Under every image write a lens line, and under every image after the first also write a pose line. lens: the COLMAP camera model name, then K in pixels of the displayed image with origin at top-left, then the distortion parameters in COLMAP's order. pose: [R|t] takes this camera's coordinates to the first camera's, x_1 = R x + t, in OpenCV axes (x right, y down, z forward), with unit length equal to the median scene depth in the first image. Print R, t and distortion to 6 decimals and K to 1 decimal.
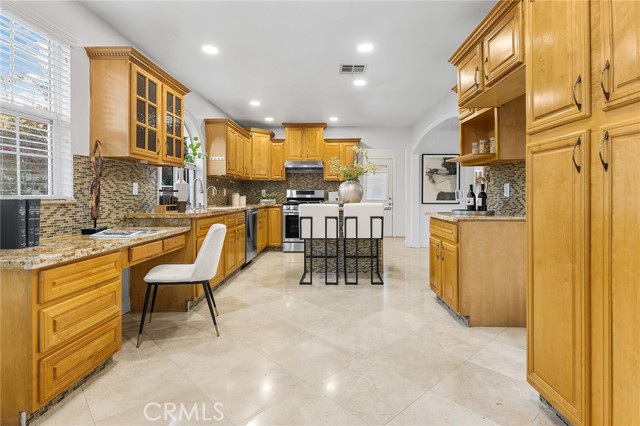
lens RADIAL K [[319.1, 0, 320.7], [0, 319.1, 195.2], [0, 0, 1]] dist [0.000733, 0.000097]
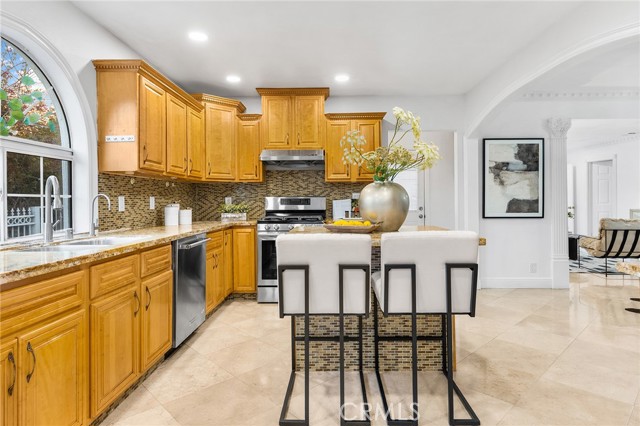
lens RADIAL K [[348.2, 0, 319.4], [0, 348.2, 200.0], [0, 0, 1]] dist [0.000898, 0.000098]
pose [[0.999901, -0.006859, 0.012296, -0.011056], [0.006864, 0.999976, -0.000348, -0.011675], [-0.012293, 0.000433, 0.999924, 0.344895]]
